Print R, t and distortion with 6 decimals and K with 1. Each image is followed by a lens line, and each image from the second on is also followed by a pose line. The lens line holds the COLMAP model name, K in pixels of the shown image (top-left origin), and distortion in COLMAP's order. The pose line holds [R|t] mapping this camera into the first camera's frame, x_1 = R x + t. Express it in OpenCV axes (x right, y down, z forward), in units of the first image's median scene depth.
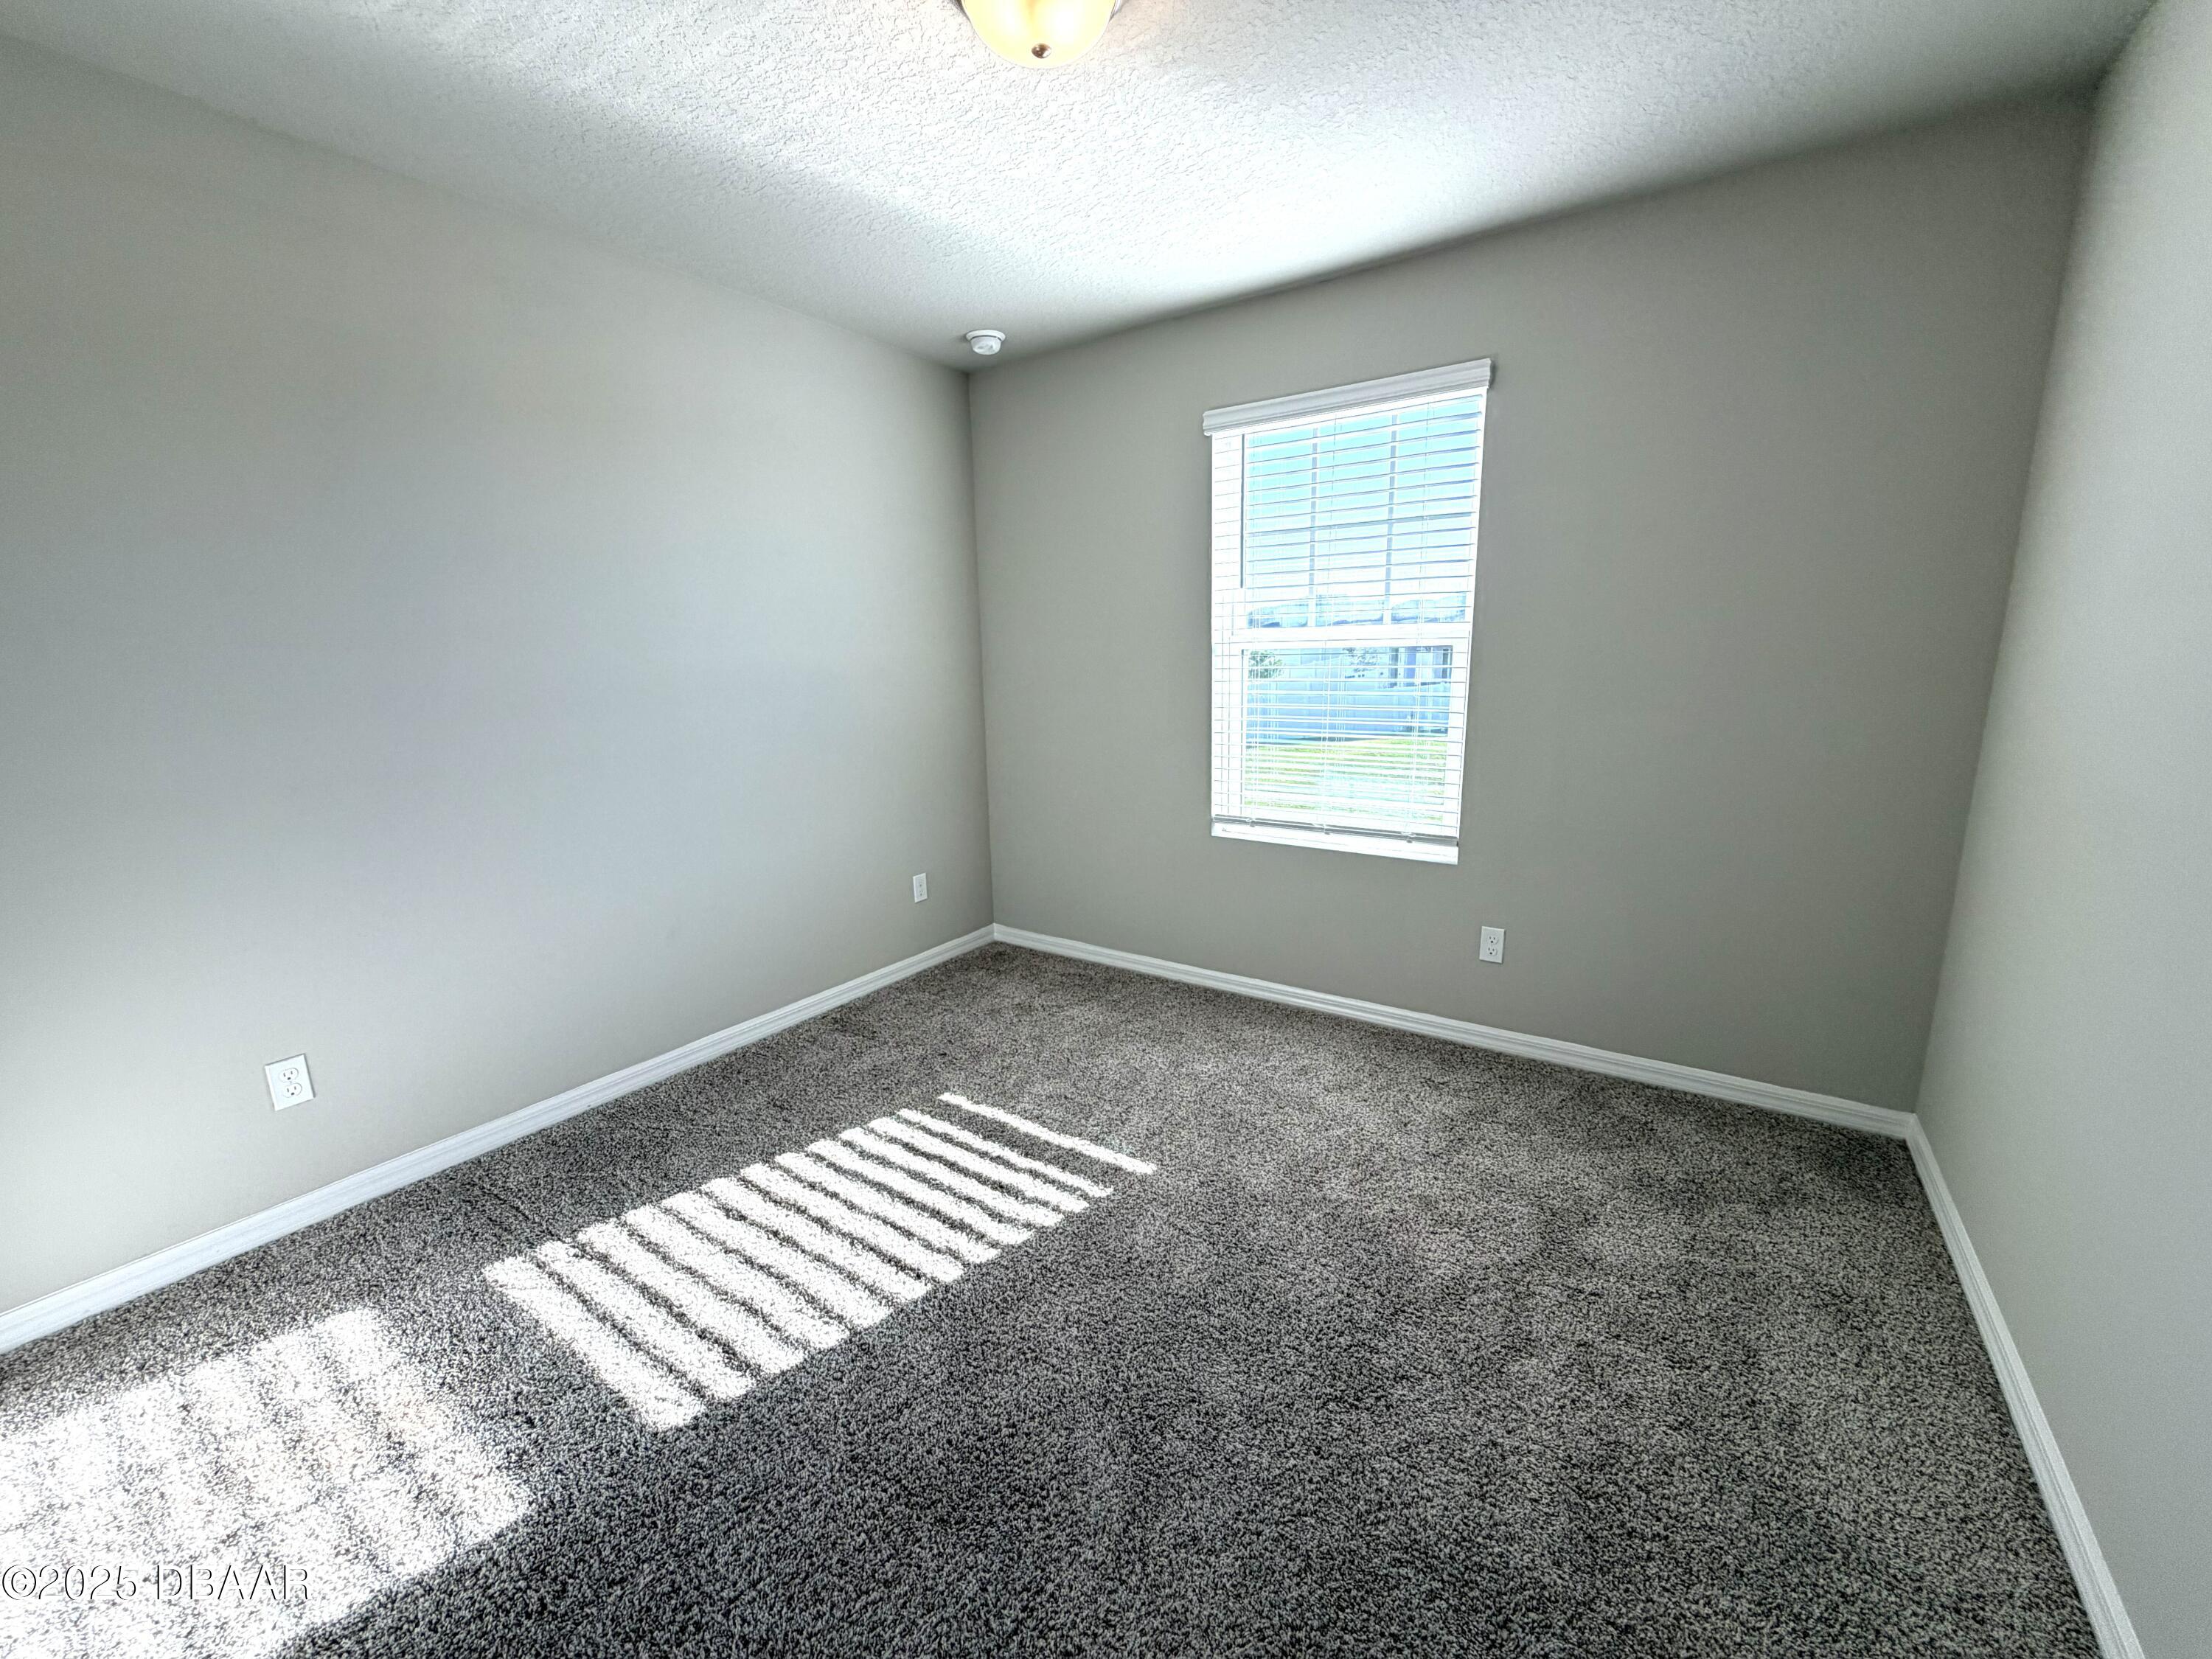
lens RADIAL K [[881.0, 0, 1104.1], [0, 881.0, 830.8], [0, 0, 1]] dist [0.003076, -0.000434]
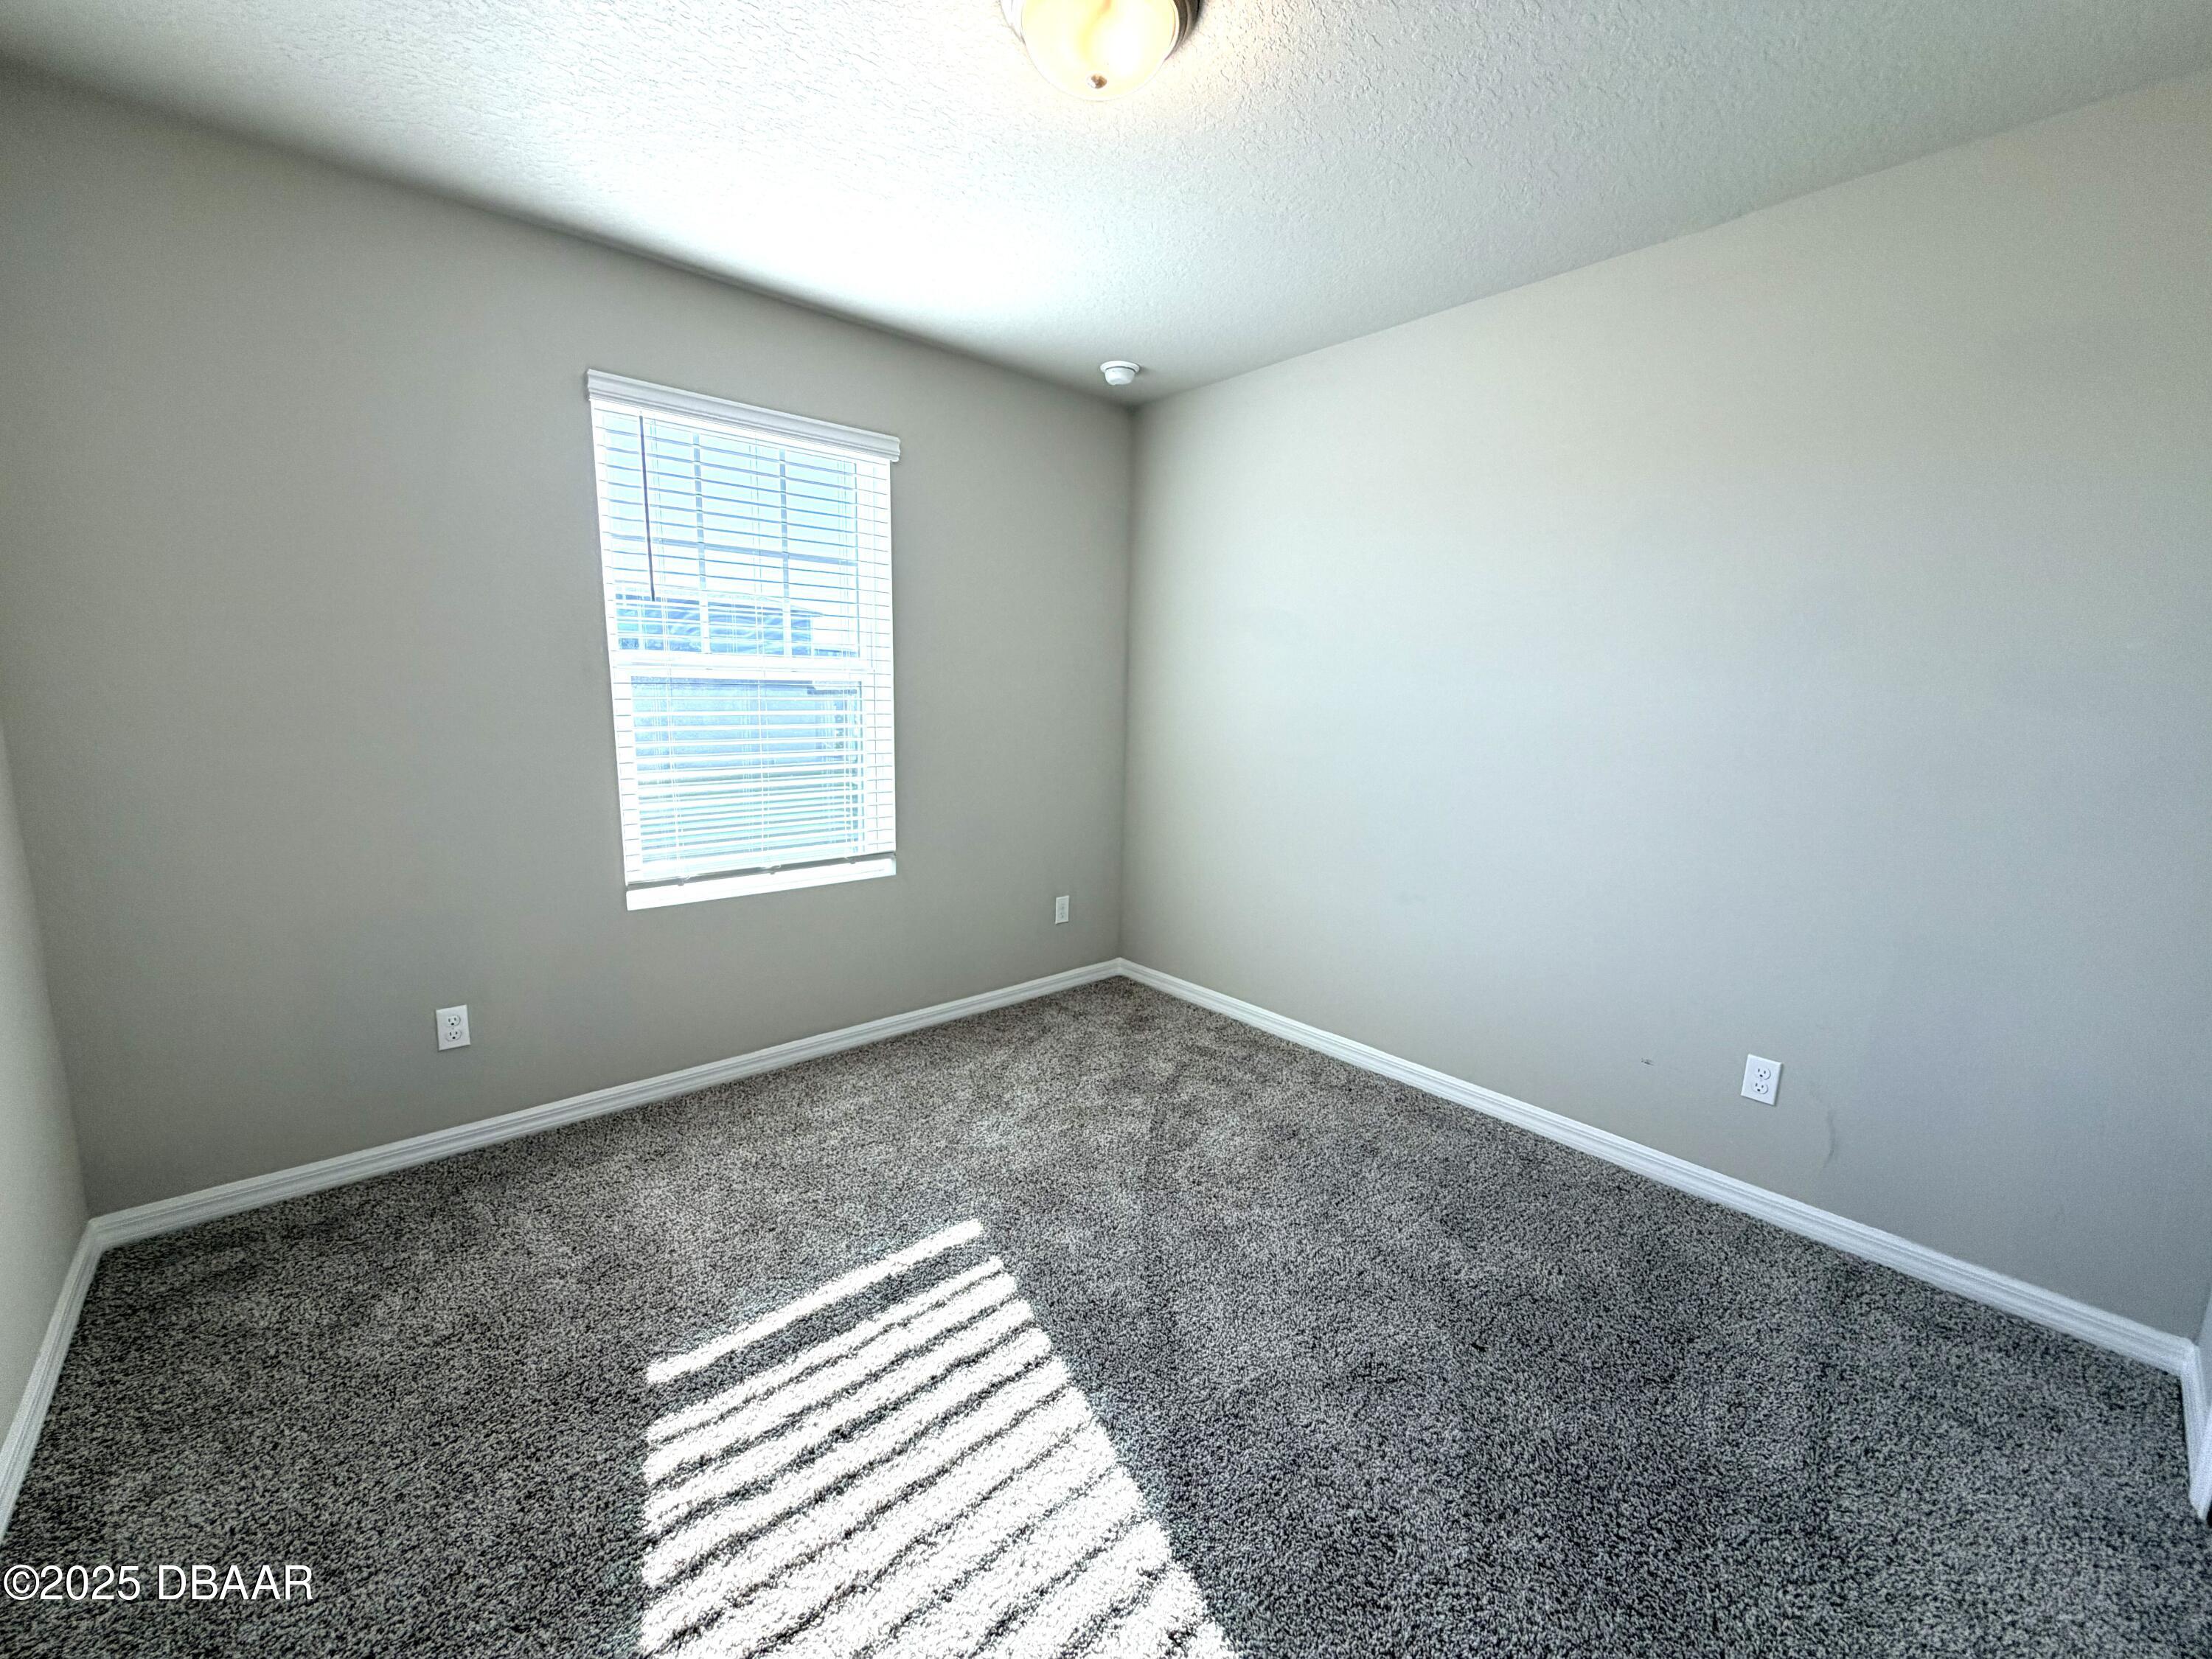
lens RADIAL K [[881.0, 0, 1105.5], [0, 881.0, 828.6], [0, 0, 1]] dist [0.003076, -0.000434]
pose [[0.228436, -0.123215, 0.965730, -0.623889], [0.168769, 0.981952, 0.085364, -0.071249], [-0.958819, 0.143486, 0.245108, 0.465727]]
